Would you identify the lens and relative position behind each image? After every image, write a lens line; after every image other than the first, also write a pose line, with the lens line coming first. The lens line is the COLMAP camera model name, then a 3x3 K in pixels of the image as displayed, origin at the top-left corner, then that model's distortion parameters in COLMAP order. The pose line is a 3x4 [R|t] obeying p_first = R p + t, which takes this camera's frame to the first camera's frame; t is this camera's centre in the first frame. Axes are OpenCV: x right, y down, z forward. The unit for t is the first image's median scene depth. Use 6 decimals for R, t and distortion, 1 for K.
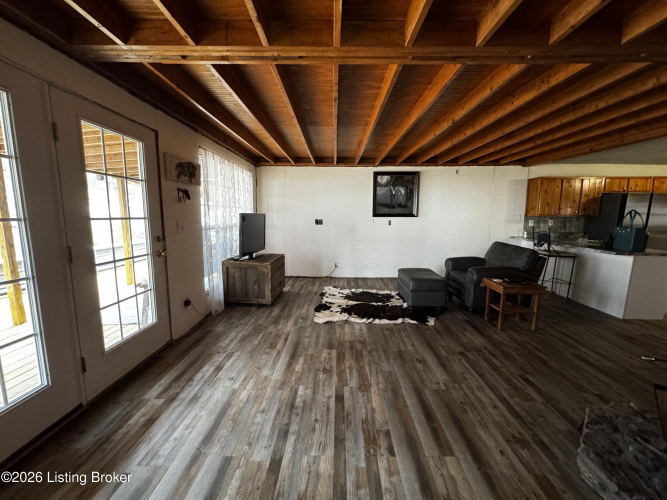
lens RADIAL K [[267.2, 0, 331.9], [0, 267.2, 250.7], [0, 0, 1]] dist [-0.003985, 0.000396]
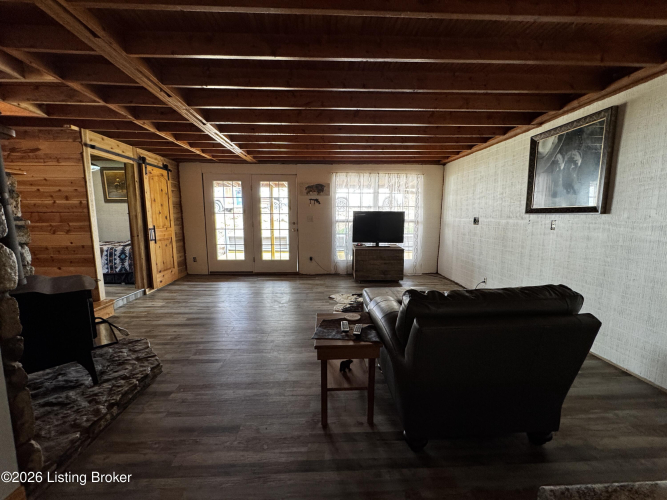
lens RADIAL K [[267.2, 0, 335.5], [0, 267.2, 247.7], [0, 0, 1]] dist [-0.003985, 0.000396]
pose [[0.052137, 0.121504, -0.991221, 1.248863], [-0.133680, 0.984487, 0.113647, -0.110896], [0.989652, 0.126581, 0.067570, 0.951304]]
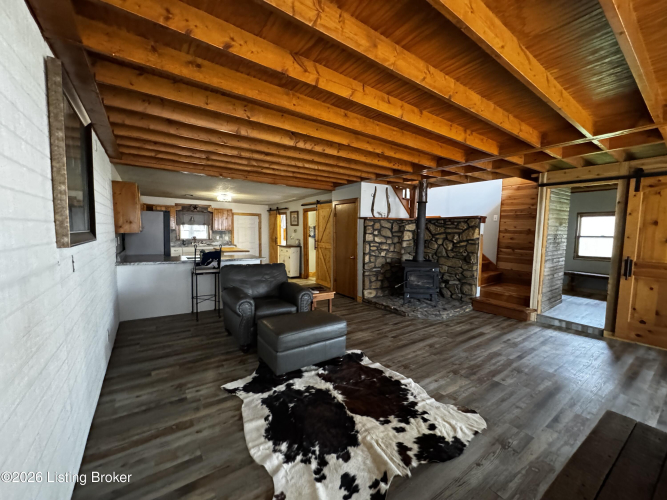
lens RADIAL K [[267.2, 0, 333.4], [0, 267.2, 249.5], [0, 0, 1]] dist [-0.003985, 0.000396]
pose [[-0.588566, -0.069786, 0.805432, -0.324826], [0.094910, 0.983414, 0.154562, -0.240468], [-0.802859, 0.167413, -0.572180, 1.624474]]
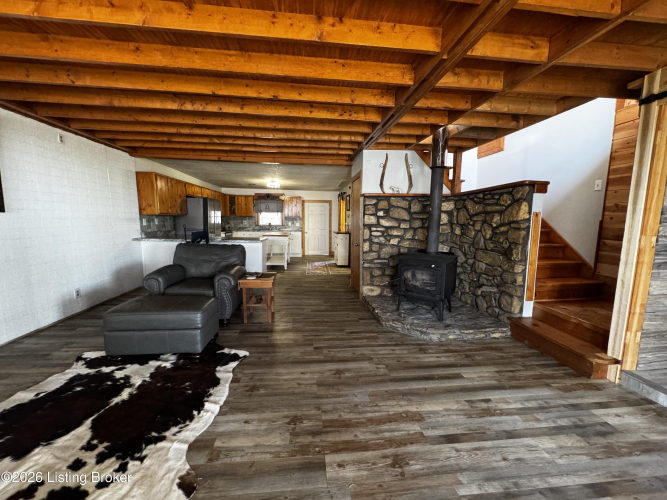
lens RADIAL K [[267.2, 0, 334.6], [0, 267.2, 248.9], [0, 0, 1]] dist [-0.003985, 0.000396]
pose [[-0.127420, -0.111374, 0.985576, -0.394676], [0.123271, 0.984193, 0.127154, -0.085771], [-0.984159, 0.137695, -0.111677, 0.832569]]
